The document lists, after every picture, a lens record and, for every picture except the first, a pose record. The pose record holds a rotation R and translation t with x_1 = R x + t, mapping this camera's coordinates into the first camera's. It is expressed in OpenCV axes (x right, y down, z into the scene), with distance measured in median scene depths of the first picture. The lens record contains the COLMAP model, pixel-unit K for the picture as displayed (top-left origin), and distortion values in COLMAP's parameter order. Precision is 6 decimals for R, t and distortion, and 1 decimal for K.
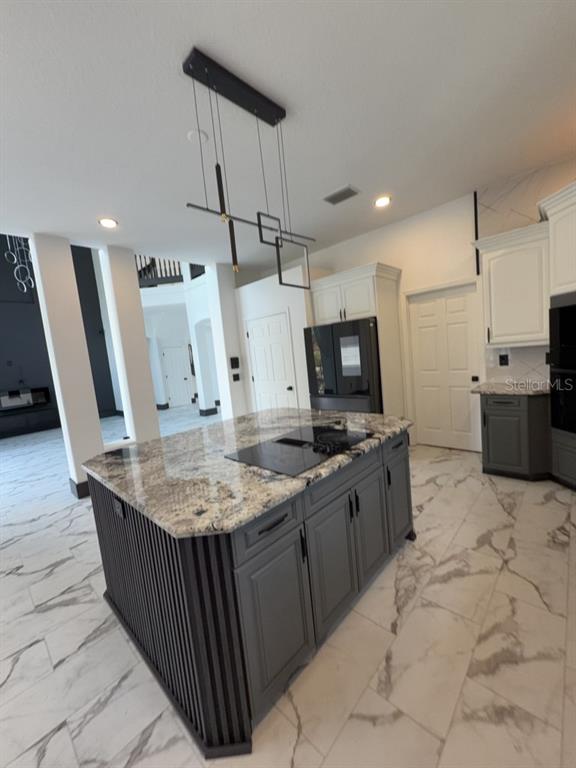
lens RADIAL K [[308.1, 0, 288.1], [0, 308.1, 383.5], [0, 0, 1]] dist [0.002608, 0.000599]
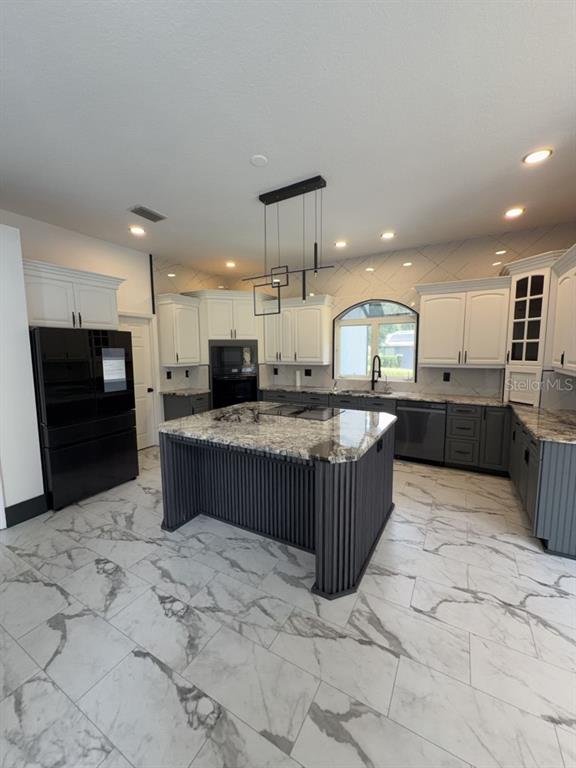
lens RADIAL K [[308.1, 0, 288.5], [0, 308.1, 385.4], [0, 0, 1]] dist [0.002608, 0.000599]
pose [[-0.240398, -0.010933, 0.970613, -1.116279], [0.130225, 0.990534, 0.043411, -0.020752], [-0.961899, 0.136834, -0.236698, 1.011043]]
